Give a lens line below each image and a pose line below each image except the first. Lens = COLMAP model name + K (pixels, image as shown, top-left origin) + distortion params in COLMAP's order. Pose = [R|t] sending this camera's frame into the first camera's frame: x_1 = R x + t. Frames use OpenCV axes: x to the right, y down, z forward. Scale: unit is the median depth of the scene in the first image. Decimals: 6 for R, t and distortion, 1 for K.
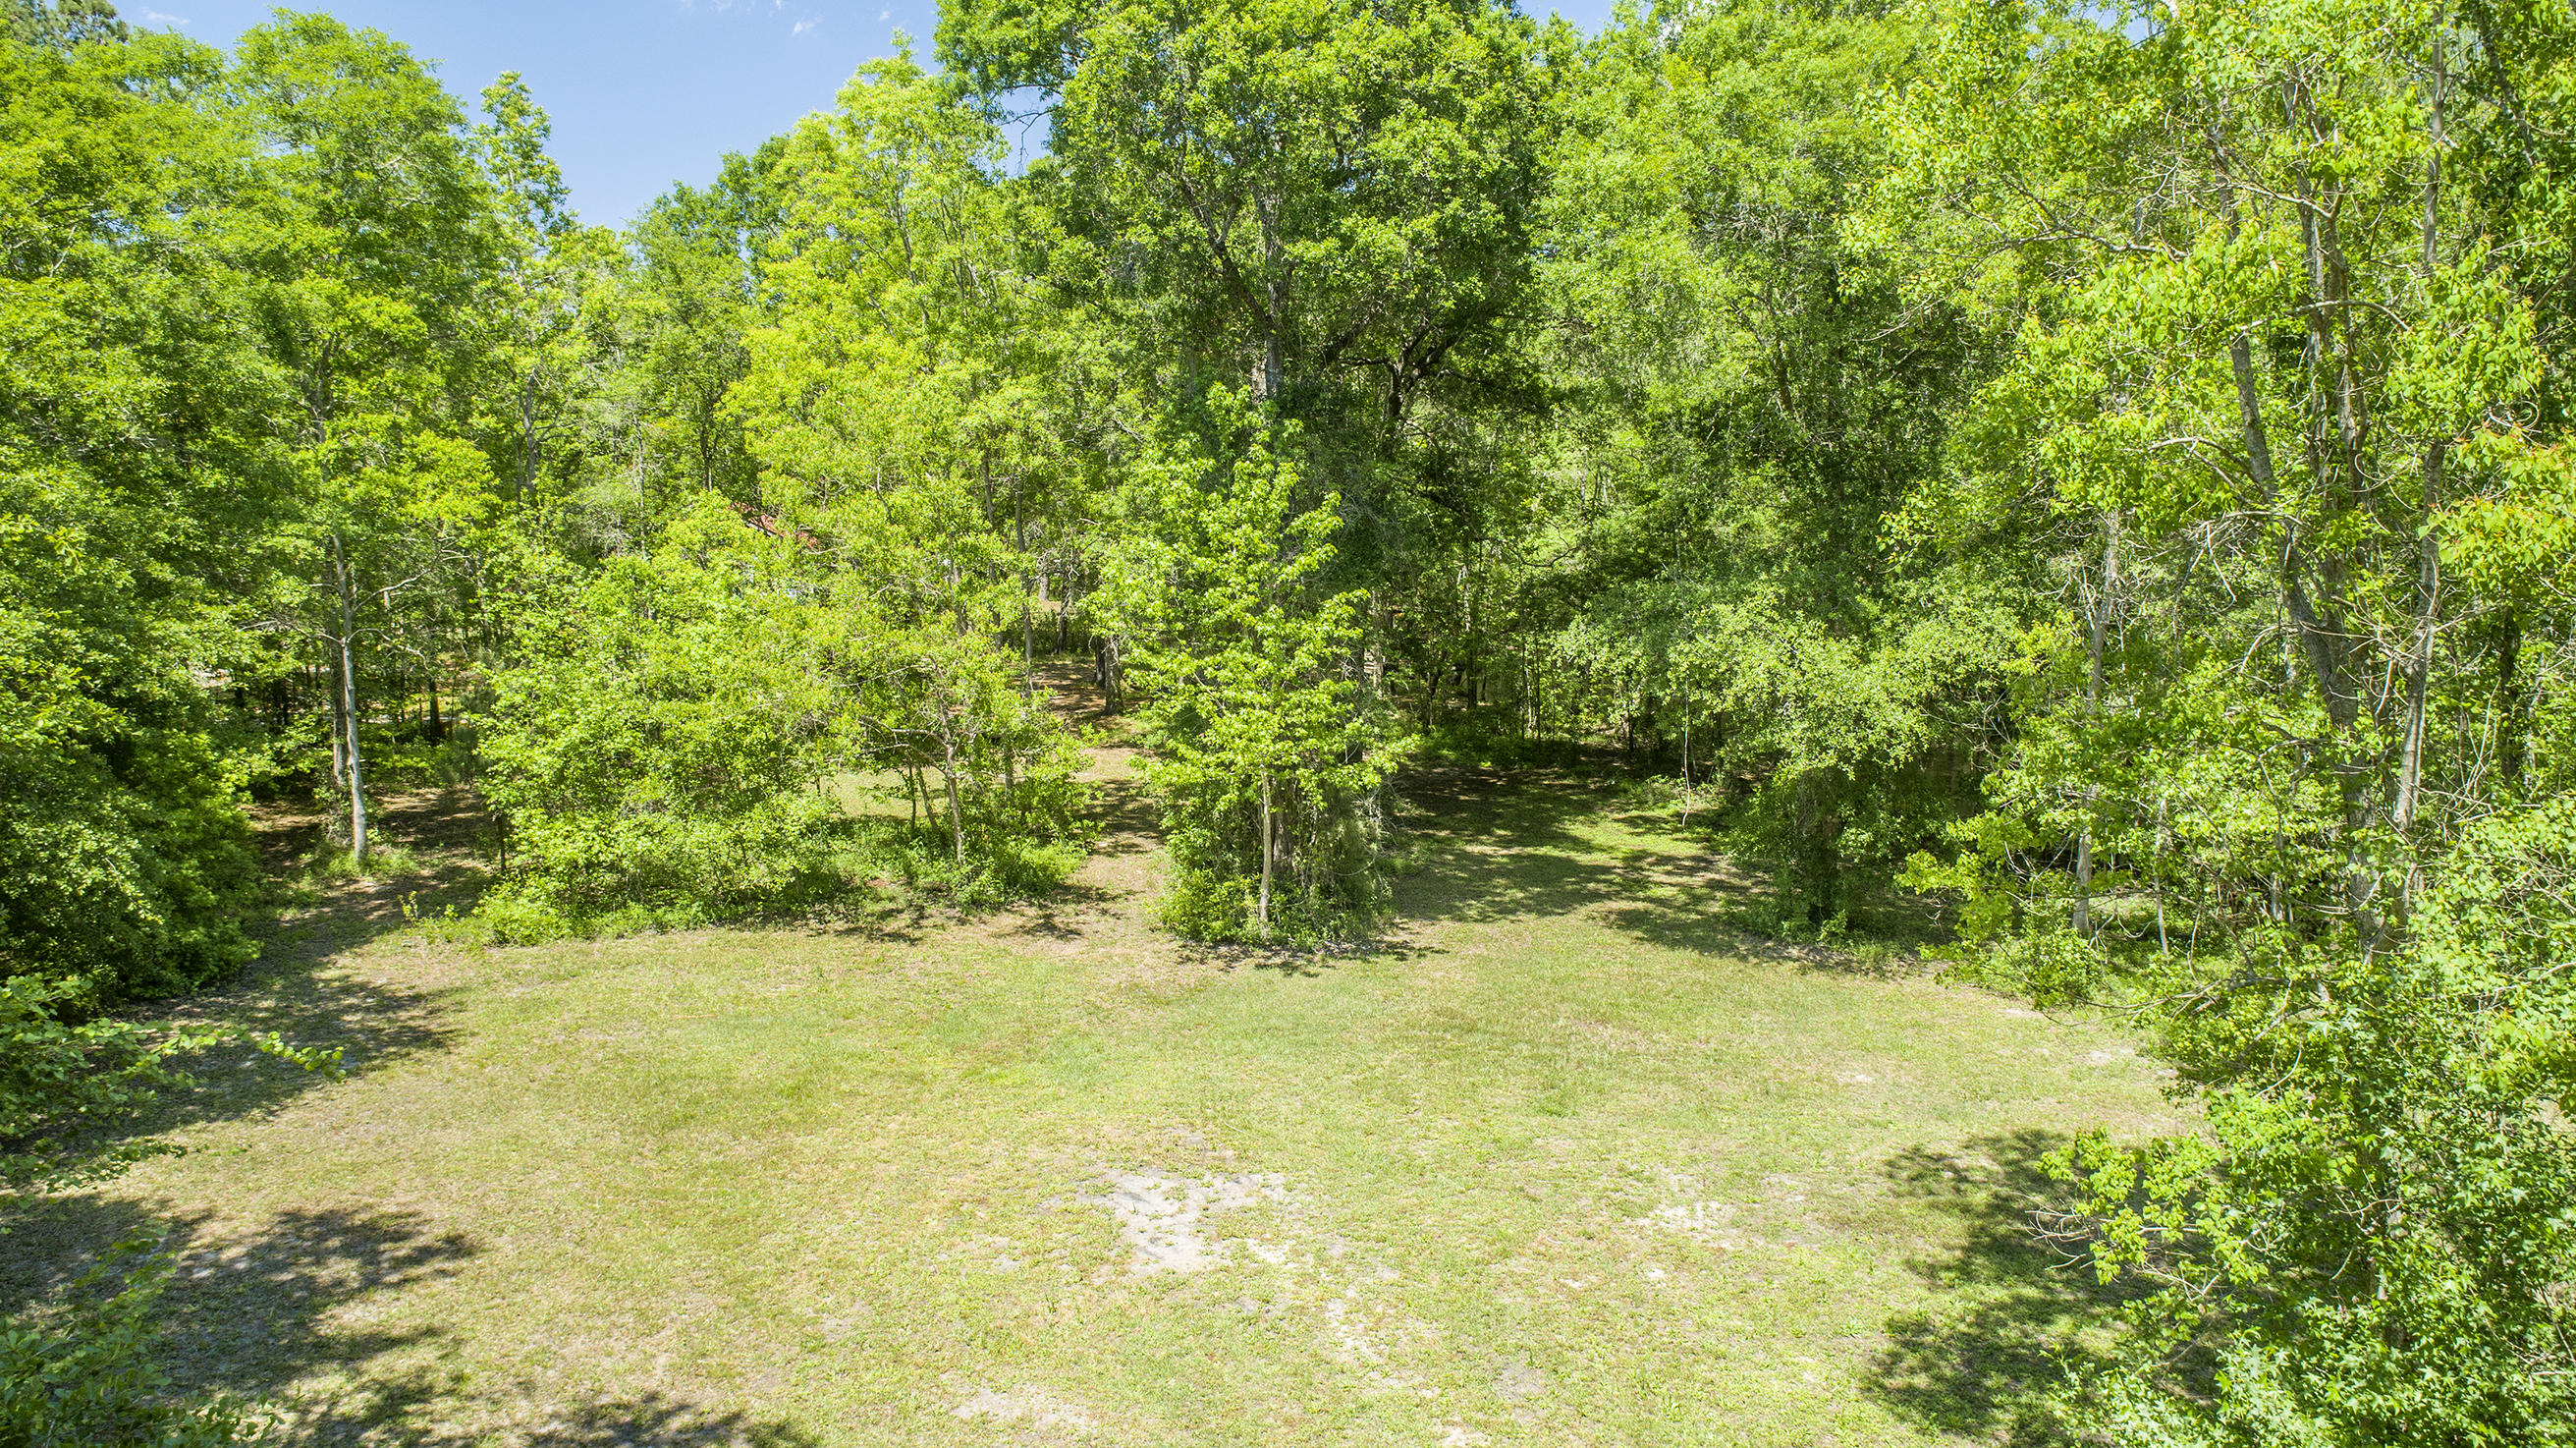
lens RADIAL K [[1776.1, 0, 1295.7], [0, 1776.1, 723.2], [0, 0, 1]] dist [-0.013938, 0.016824]
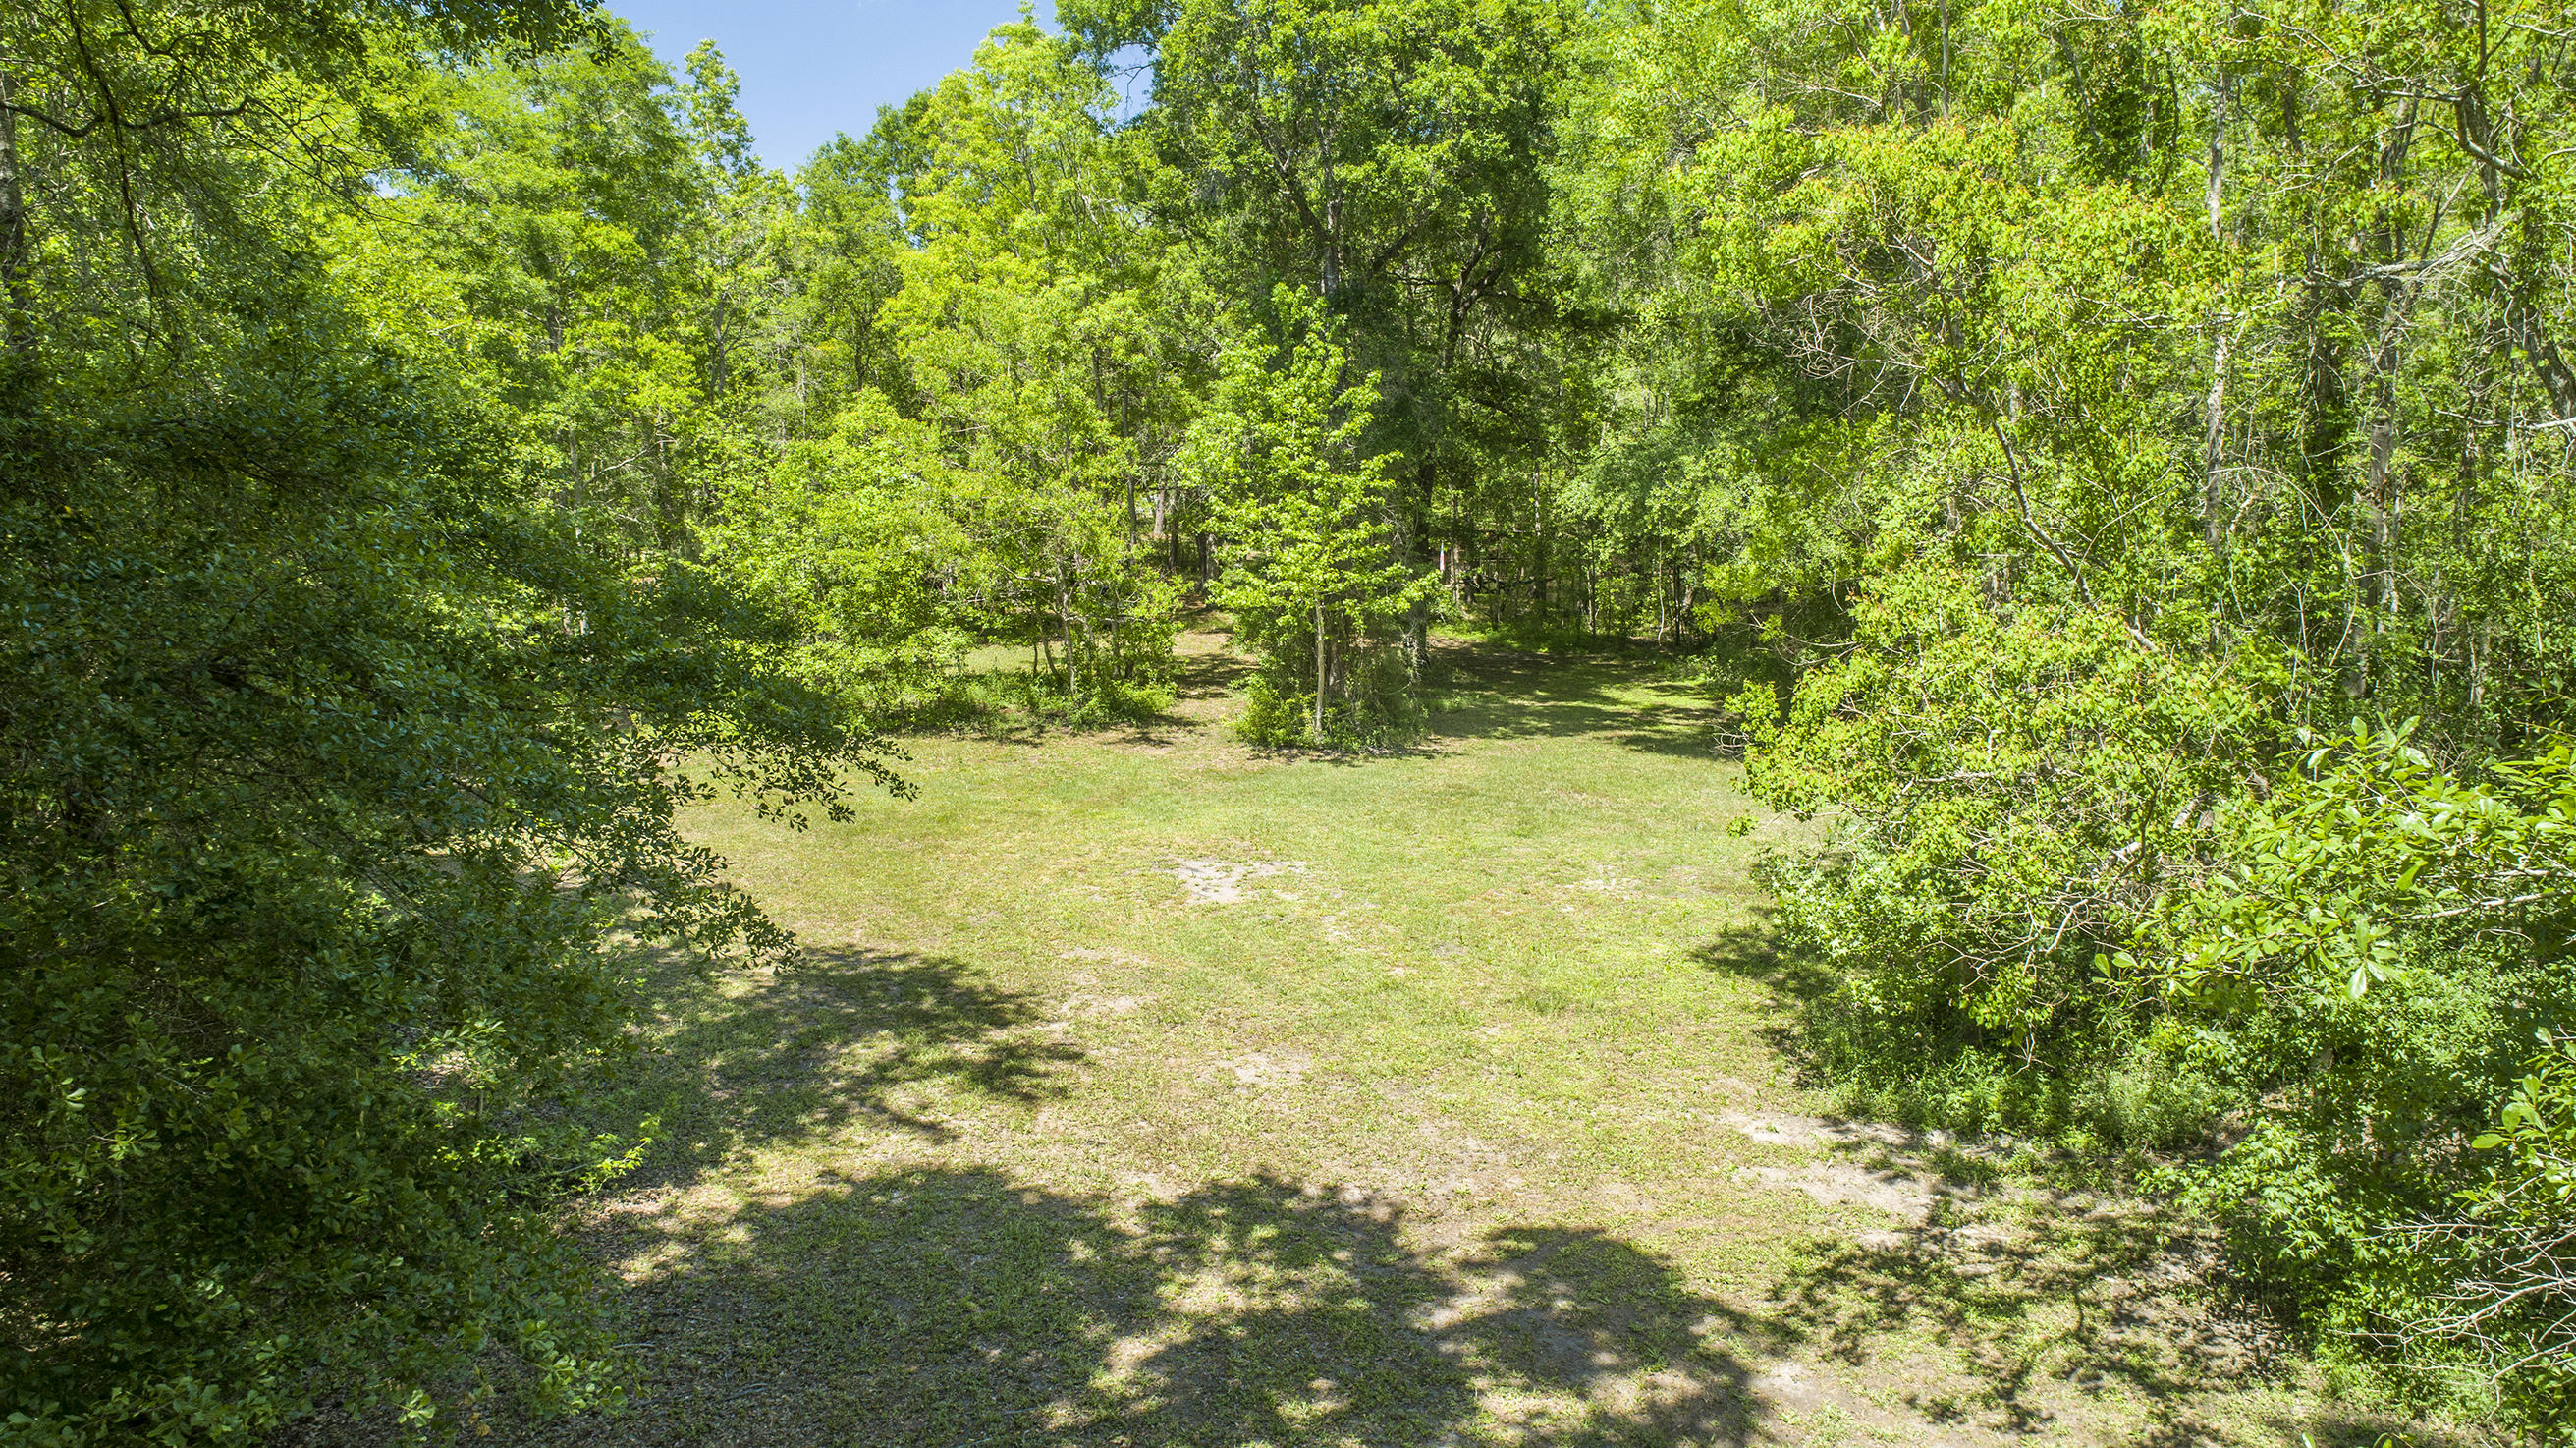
lens RADIAL K [[1776.1, 0, 1286.2], [0, 1776.1, 723.3], [0, 0, 1]] dist [-0.013938, 0.016824]
pose [[0.997245, 0.008394, -0.073697, 0.047511], [-0.006798, 0.999738, 0.021870, 0.076965], [0.073861, -0.021309, 0.997041, -0.207682]]
